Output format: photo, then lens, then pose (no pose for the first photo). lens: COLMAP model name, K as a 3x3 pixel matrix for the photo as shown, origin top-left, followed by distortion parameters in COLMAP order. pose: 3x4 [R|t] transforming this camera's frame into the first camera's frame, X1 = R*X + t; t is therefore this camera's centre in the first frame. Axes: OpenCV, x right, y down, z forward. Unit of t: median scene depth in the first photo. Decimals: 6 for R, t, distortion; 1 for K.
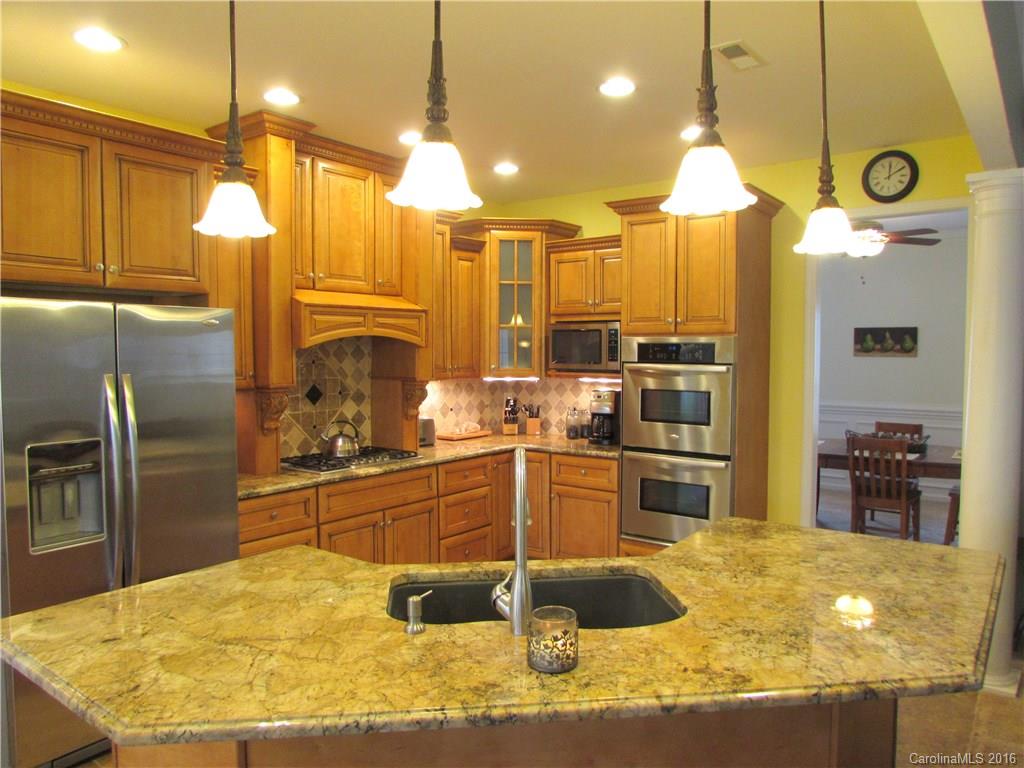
lens RADIAL K [[723.7, 0, 527.6], [0, 723.7, 386.4], [0, 0, 1]] dist [-0.007726, -0.001256]
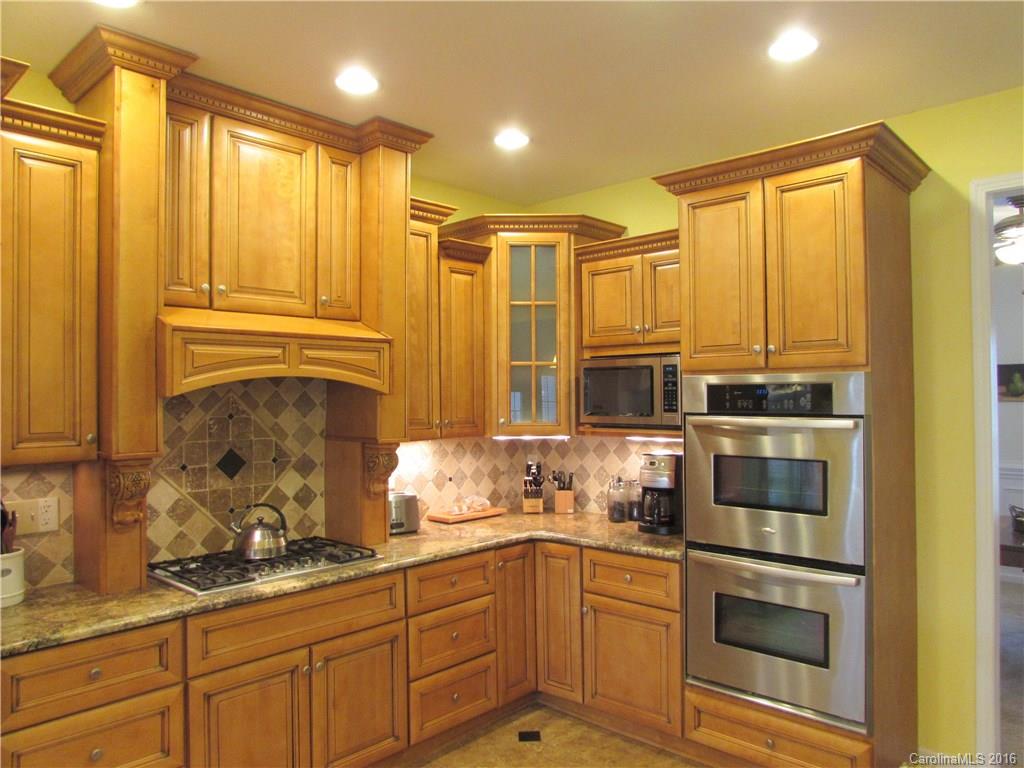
lens RADIAL K [[723.7, 0, 527.6], [0, 723.7, 386.4], [0, 0, 1]] dist [-0.007726, -0.001256]
pose [[0.994991, -0.010325, -0.099431, 0.053870], [0.003682, 0.997762, -0.066758, -0.014527], [0.099898, 0.066057, 0.992803, 0.321805]]
